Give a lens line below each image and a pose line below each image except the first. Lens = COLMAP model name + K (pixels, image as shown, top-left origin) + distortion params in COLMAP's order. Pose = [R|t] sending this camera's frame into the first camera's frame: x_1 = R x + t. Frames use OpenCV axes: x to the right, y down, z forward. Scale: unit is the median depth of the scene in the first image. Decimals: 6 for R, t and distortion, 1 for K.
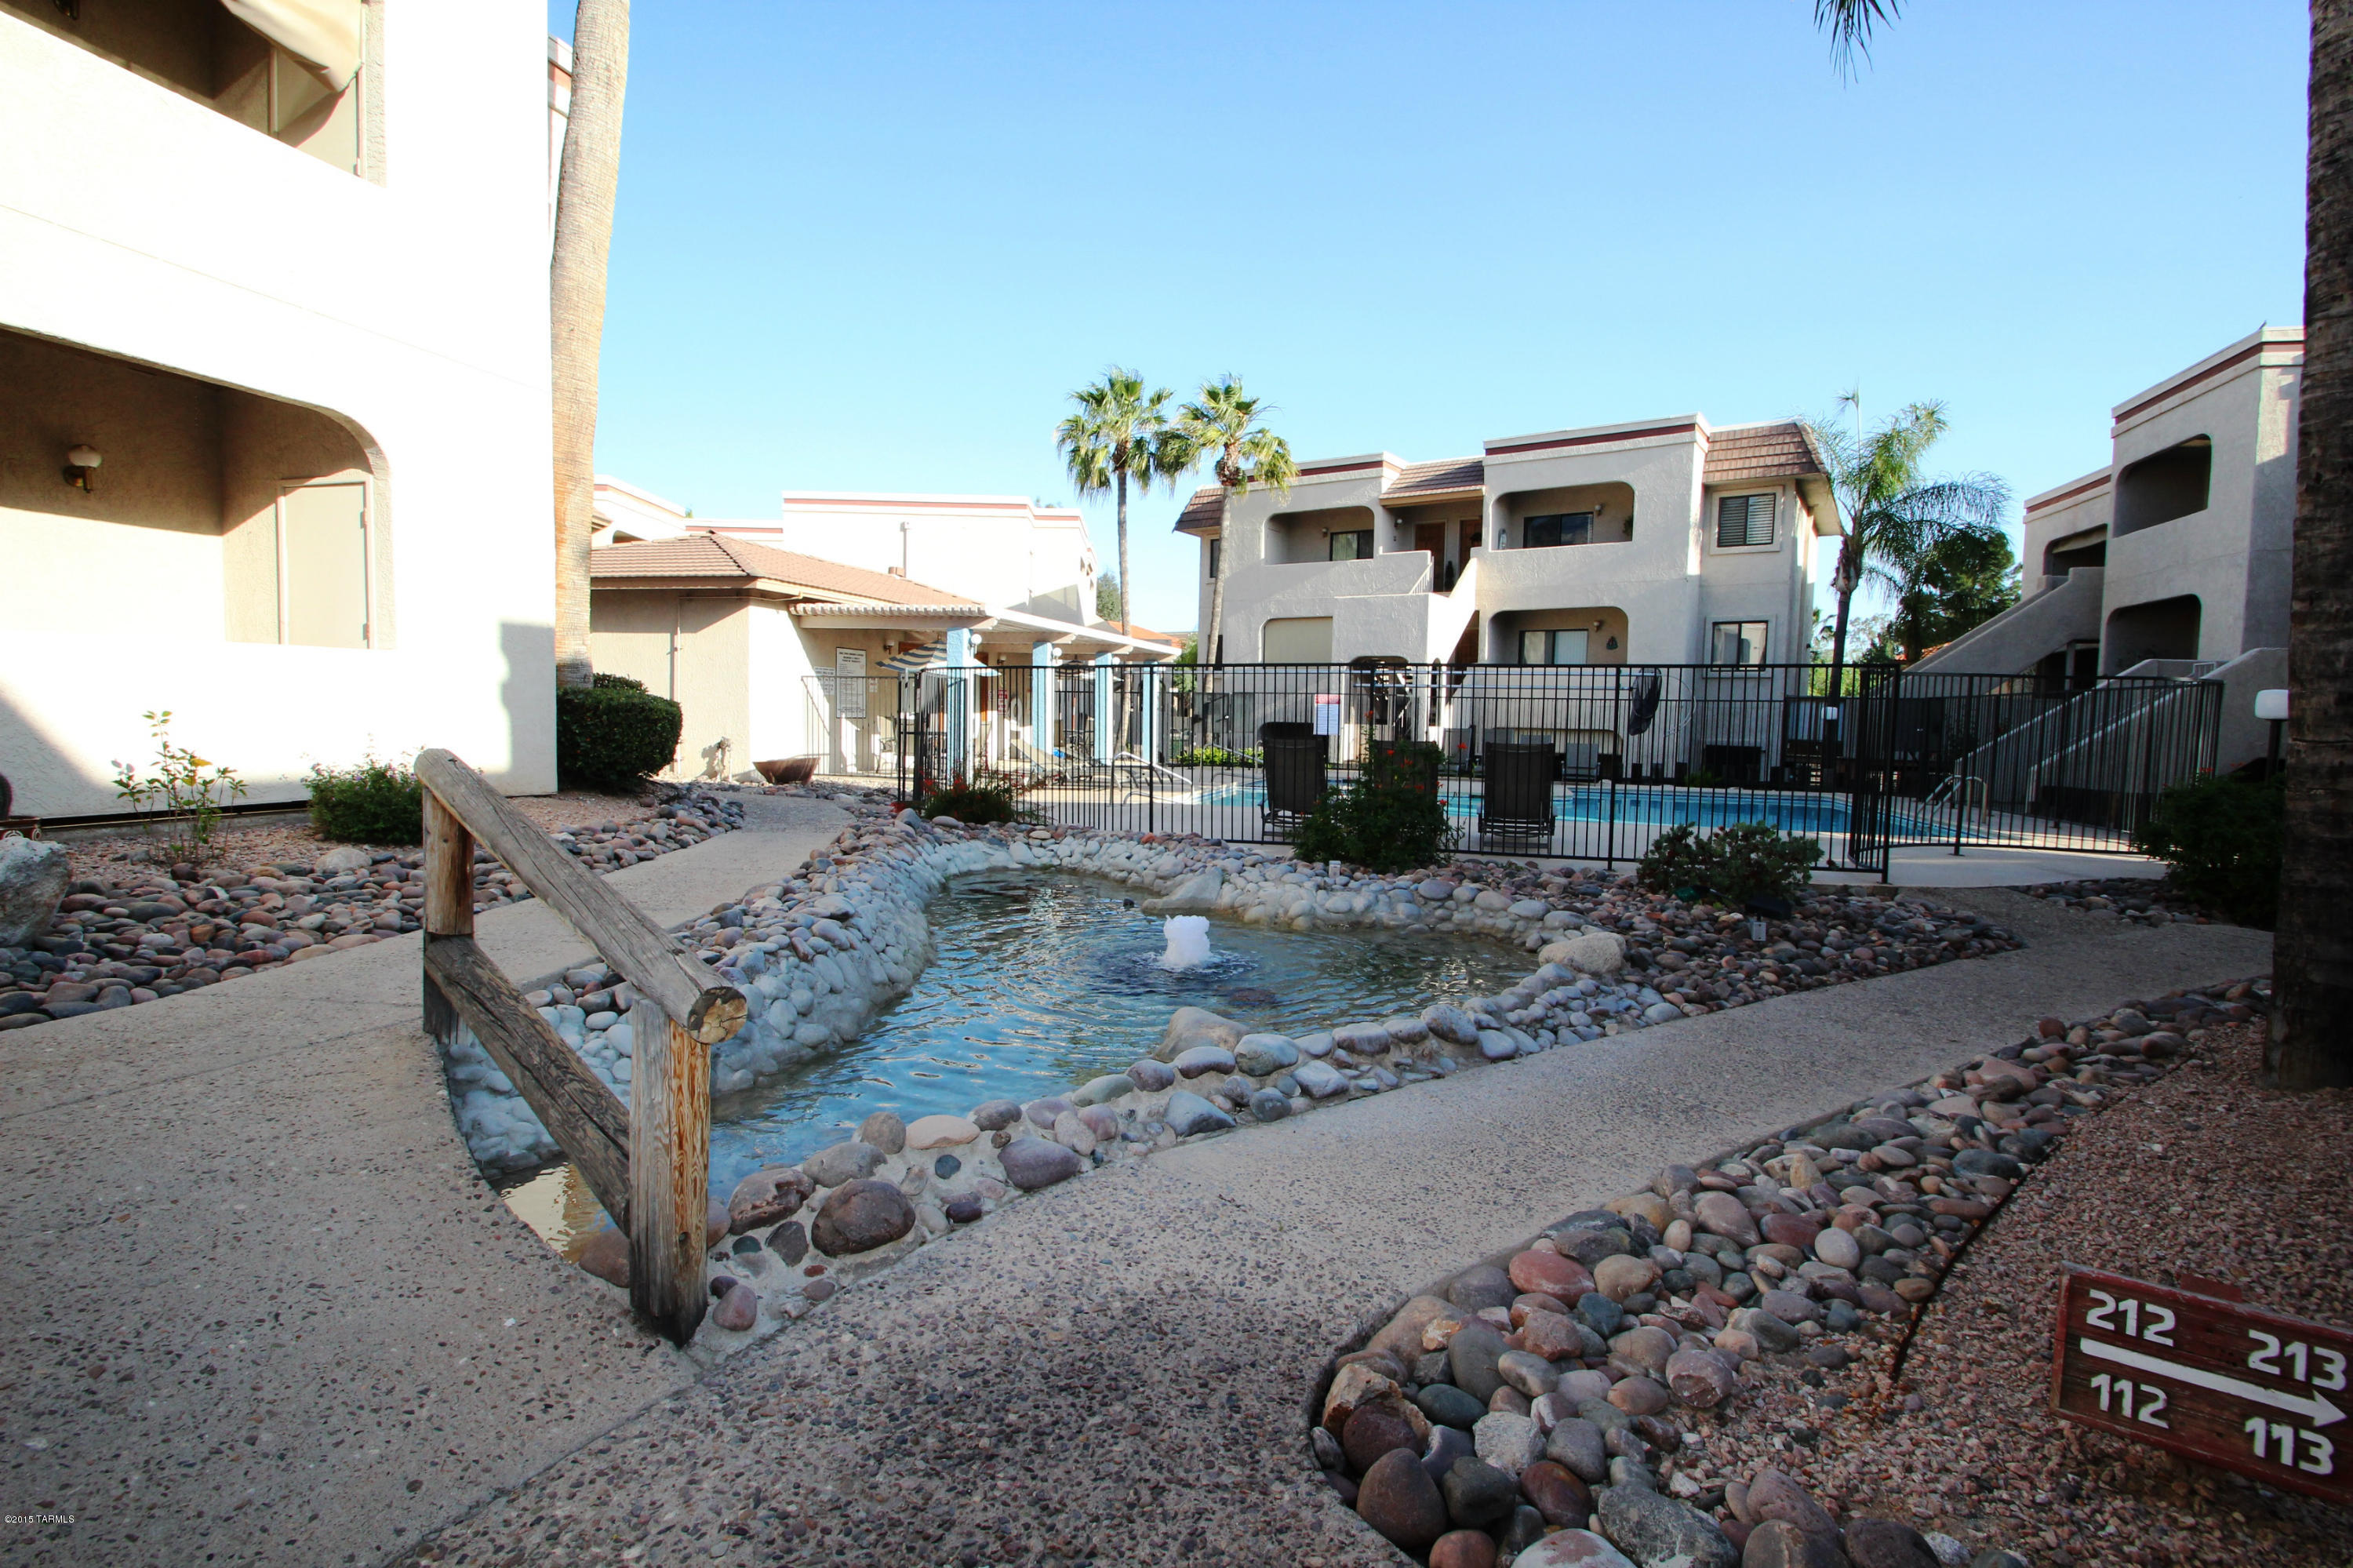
lens RADIAL K [[1098.1, 0, 1177.4], [0, 1098.1, 780.3], [0, 0, 1]] dist [0.013818, -0.015386]
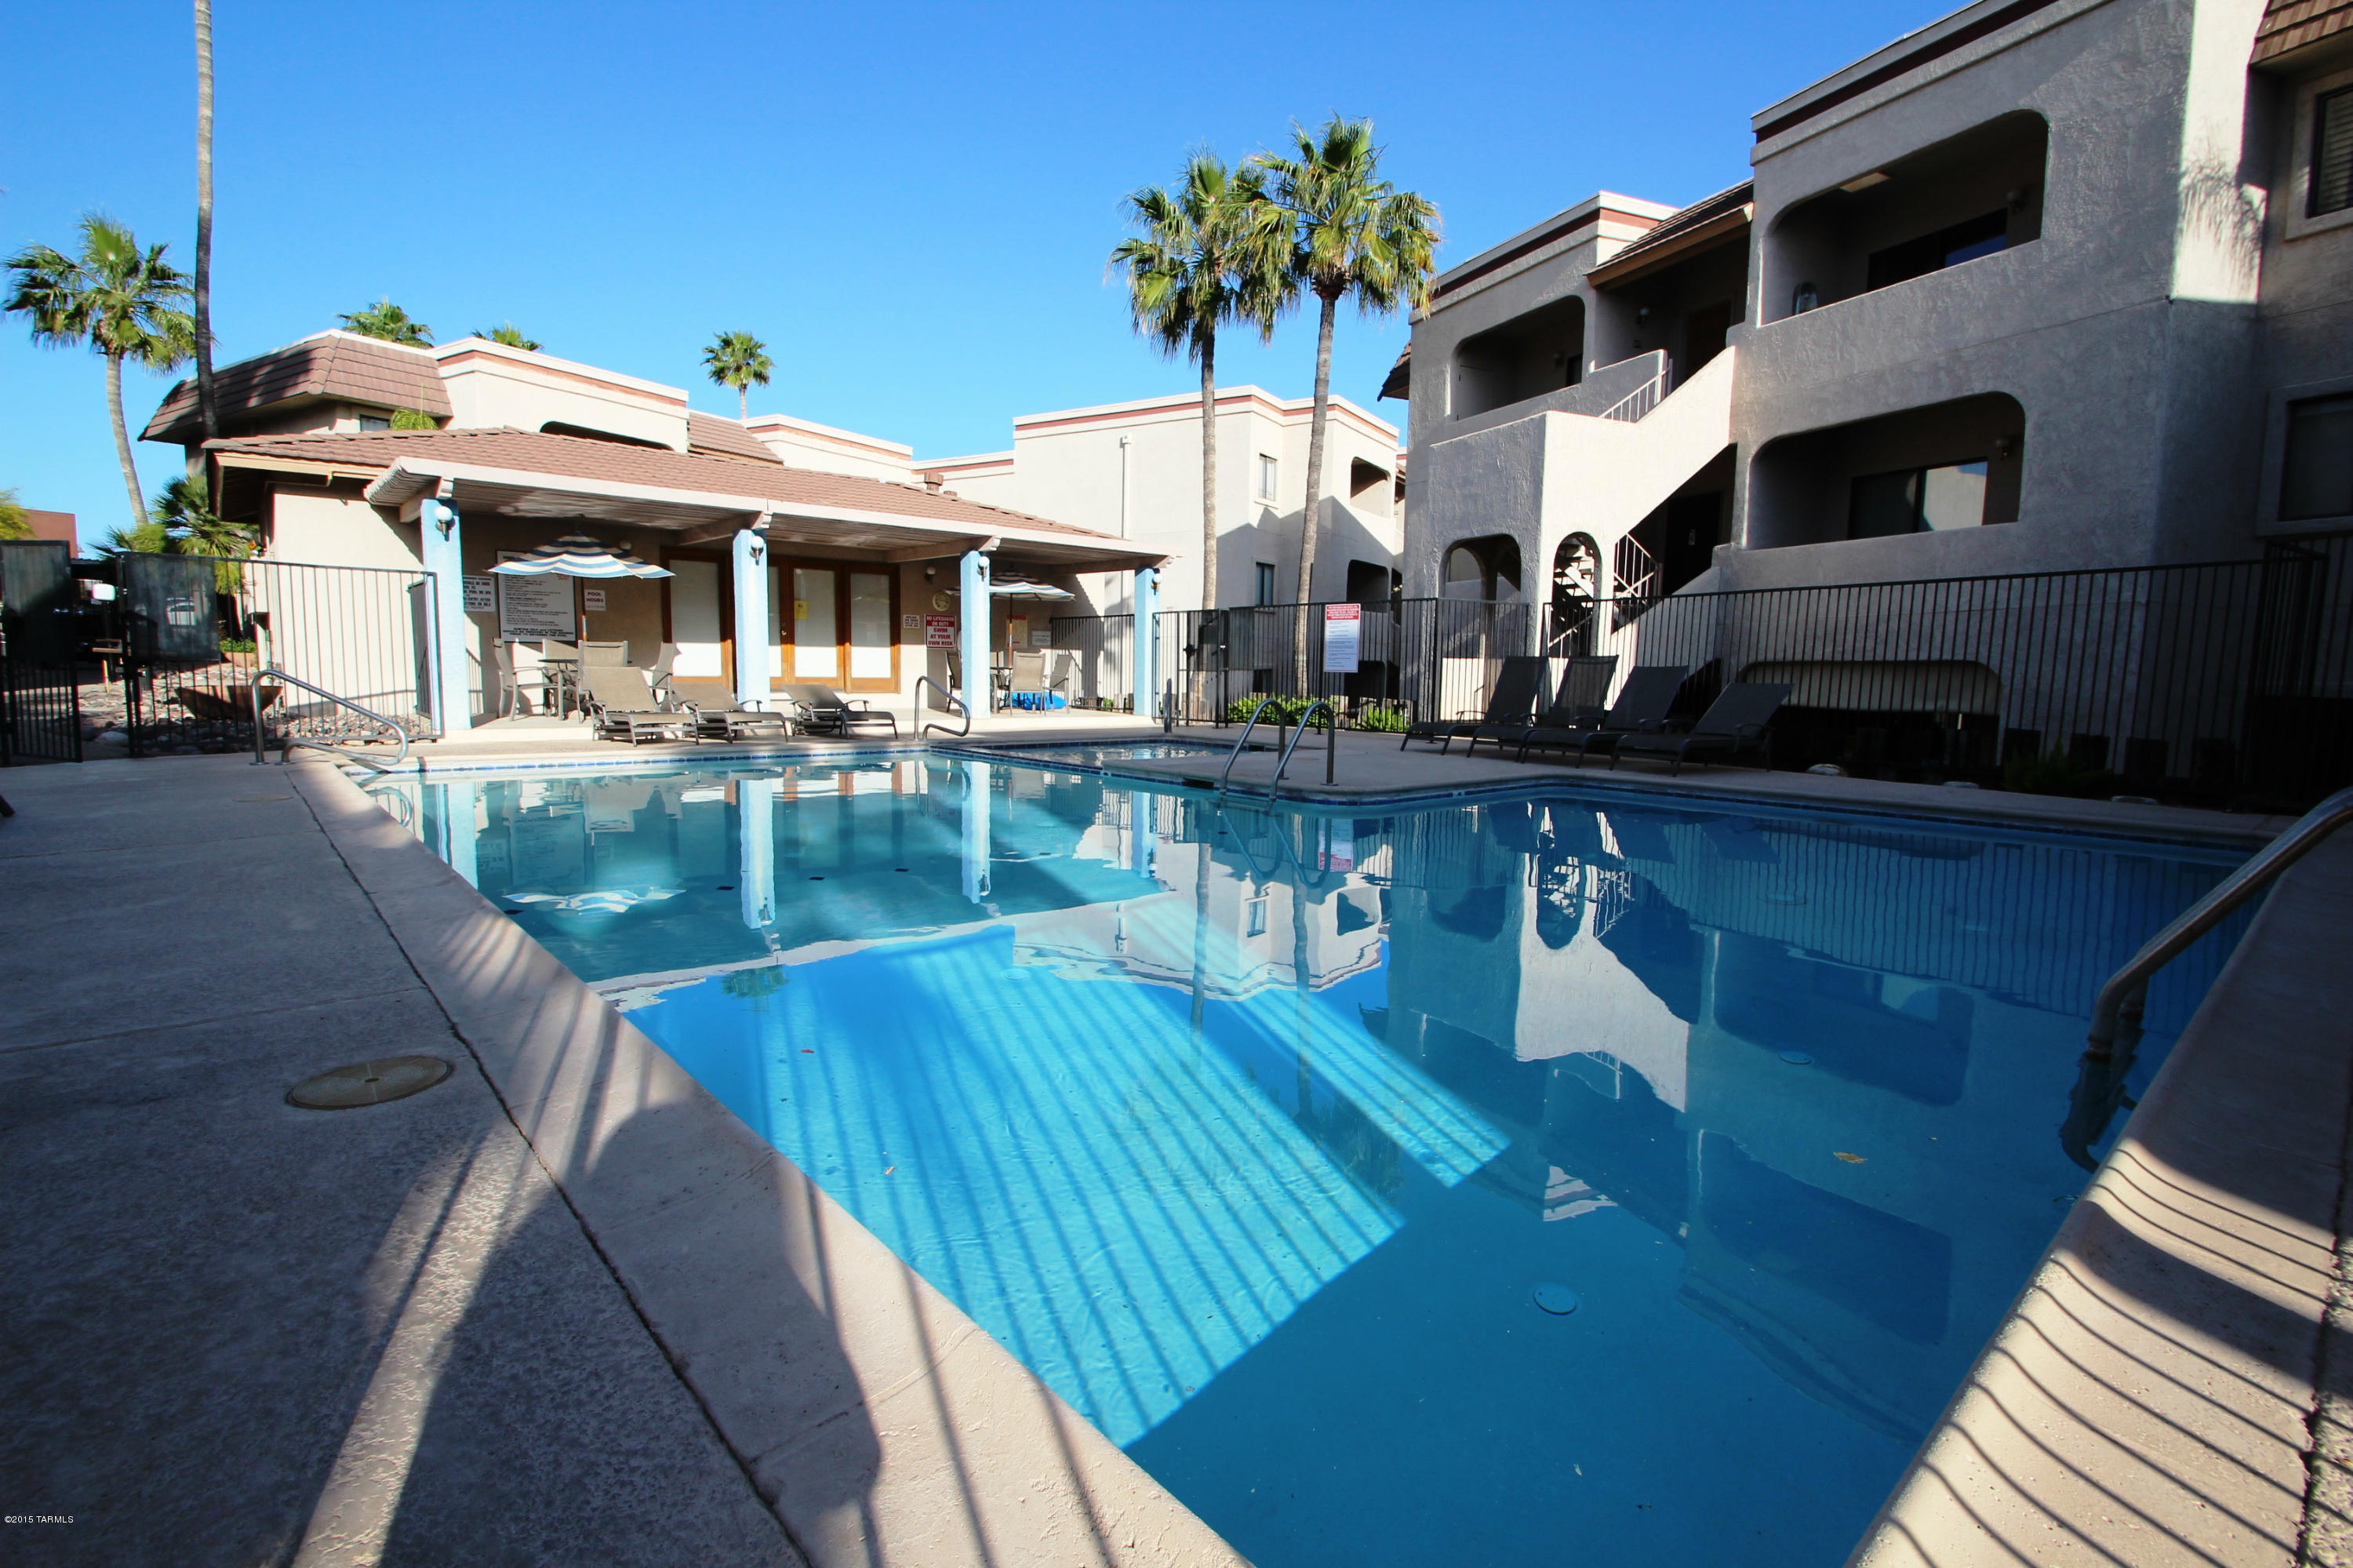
lens RADIAL K [[1078.4, 0, 1177.5], [0, 1078.4, 796.9], [0, 0, 1]] dist [0.001688, -0.009067]
pose [[0.846038, 0.055167, -0.530260, 0.343640], [-0.030020, 0.997983, 0.055930, -0.002901], [0.532276, -0.031400, 0.845988, 0.413765]]
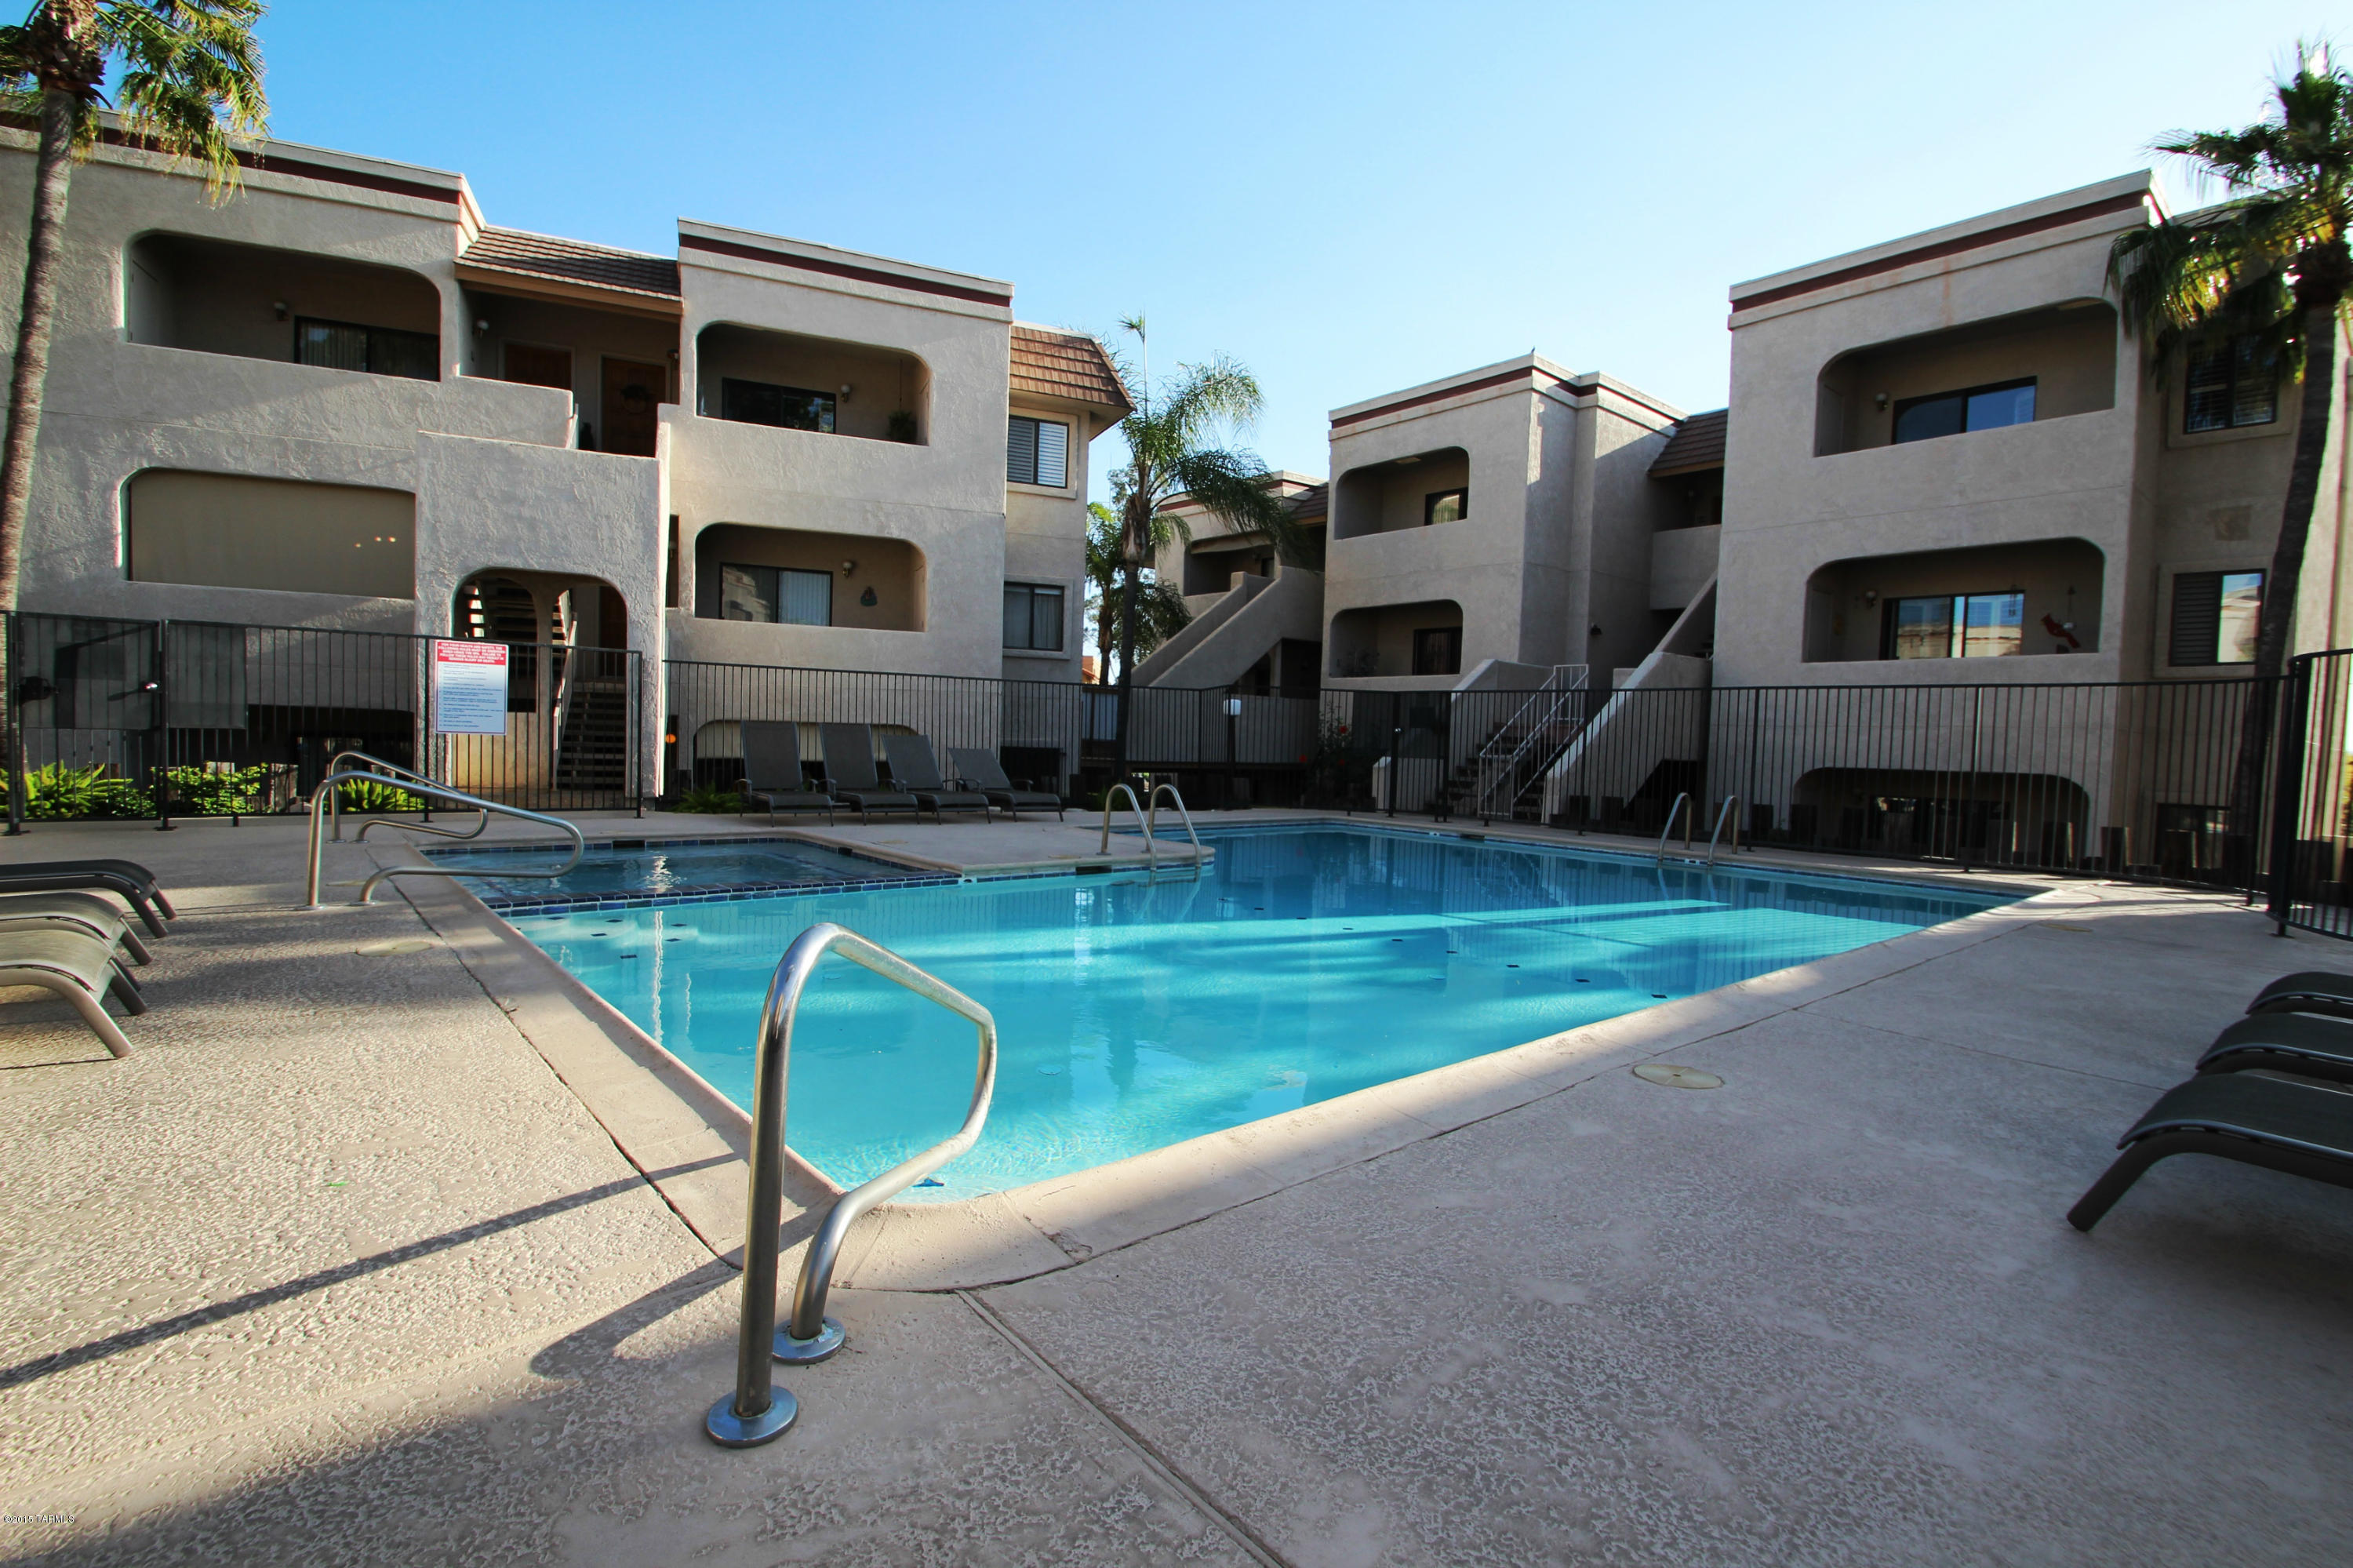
lens RADIAL K [[1098.1, 0, 1177.4], [0, 1098.1, 780.3], [0, 0, 1]] dist [0.013818, -0.015386]
pose [[0.548722, -0.036382, 0.835213, -0.071428], [0.029934, 0.999267, 0.023862, -0.022929], [-0.835469, 0.011908, 0.549409, 0.481837]]
